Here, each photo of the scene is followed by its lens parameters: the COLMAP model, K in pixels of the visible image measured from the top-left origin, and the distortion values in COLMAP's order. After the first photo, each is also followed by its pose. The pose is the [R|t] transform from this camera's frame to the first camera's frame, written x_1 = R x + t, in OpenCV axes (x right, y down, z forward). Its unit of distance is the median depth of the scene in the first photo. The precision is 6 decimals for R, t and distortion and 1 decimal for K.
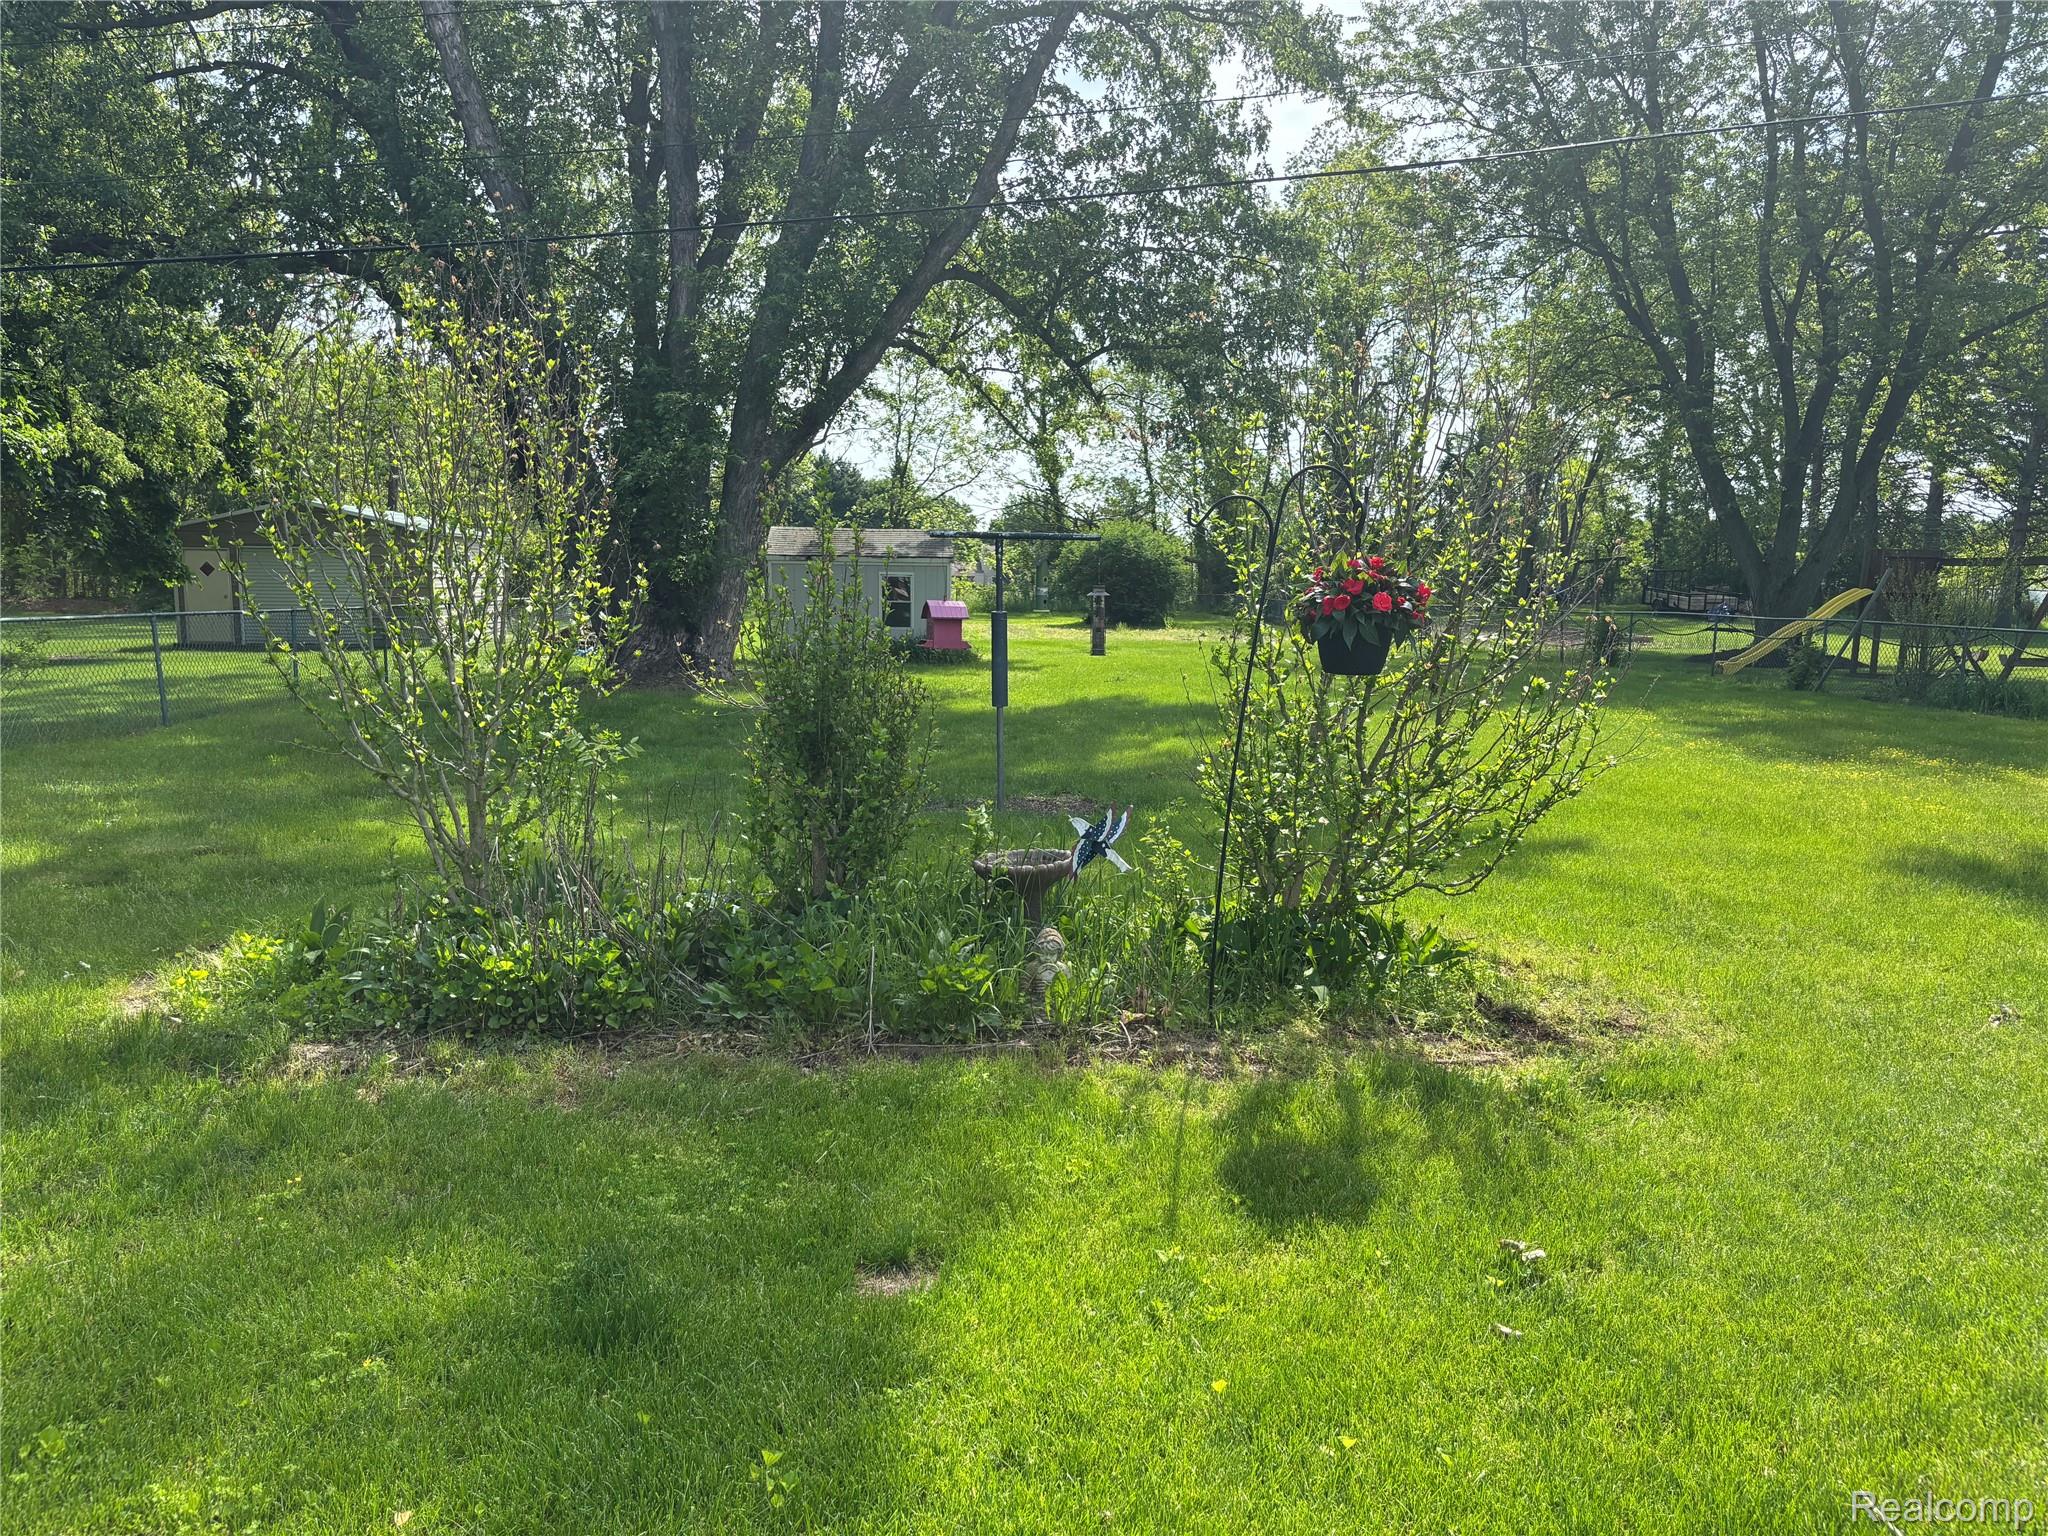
lens RADIAL K [[1543.6, 0, 1024.0], [0, 1543.6, 768.0], [0, 0, 1]] dist [-0.001396, -0.000613]
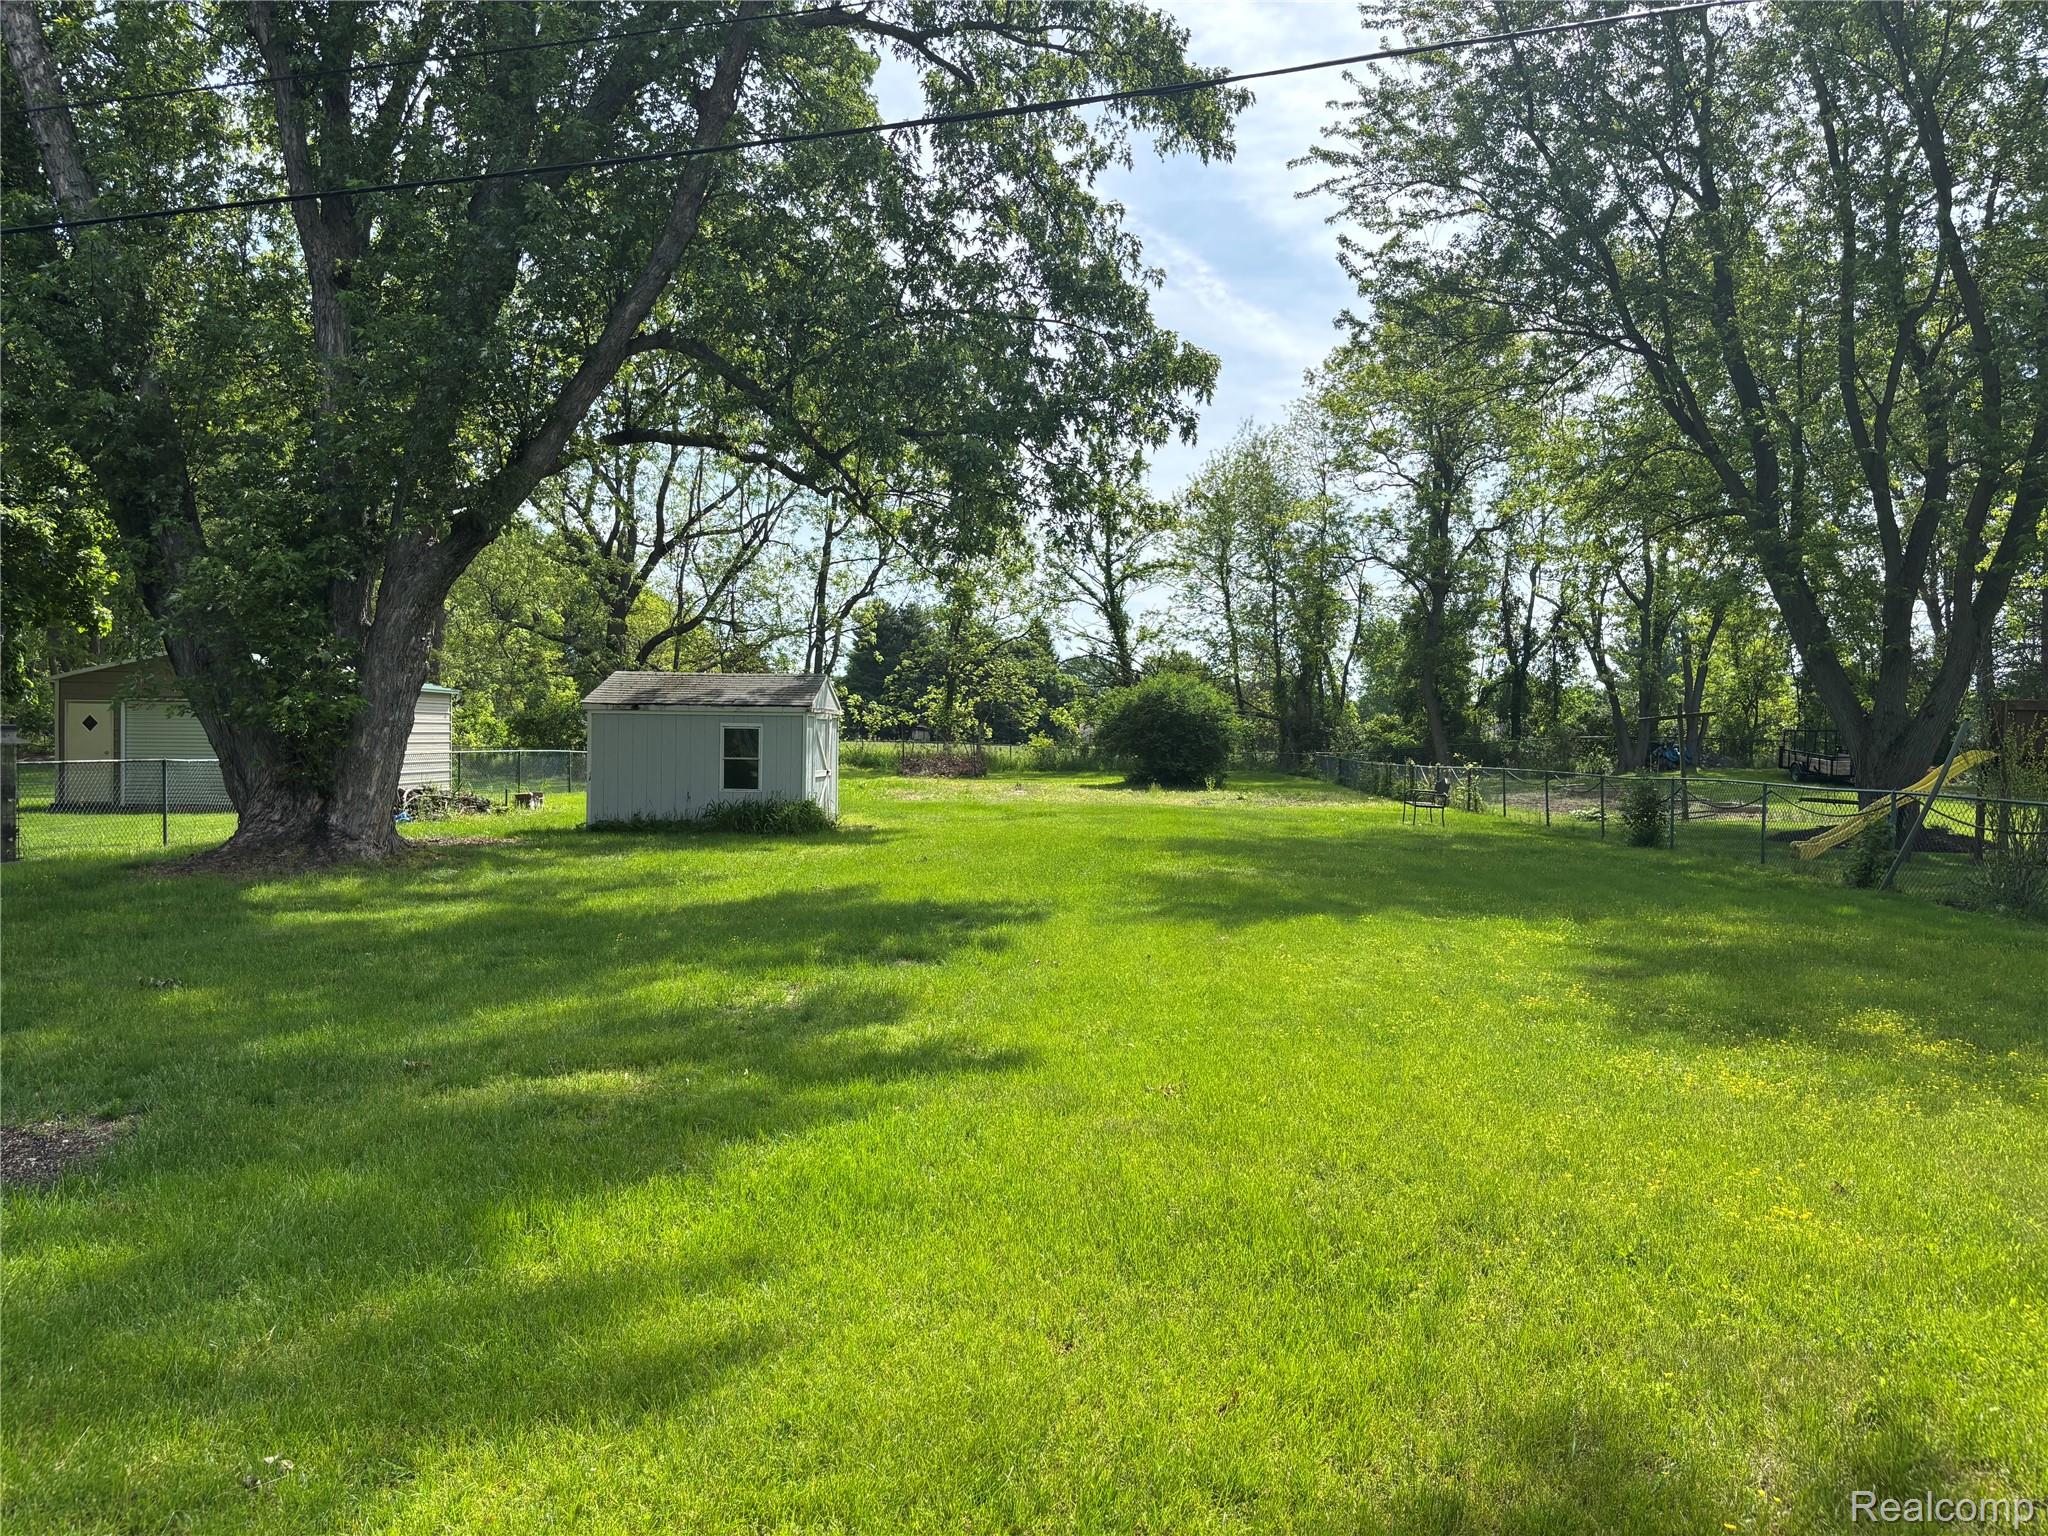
lens RADIAL K [[1543.6, 0, 1024.0], [0, 1543.6, 768.0], [0, 0, 1]] dist [-0.001396, -0.000613]
pose [[0.994921, -0.000055, -0.100660, 0.073328], [-0.010277, 0.994718, -0.102130, -0.008971], [0.100134, 0.102646, 0.989665, 0.089866]]
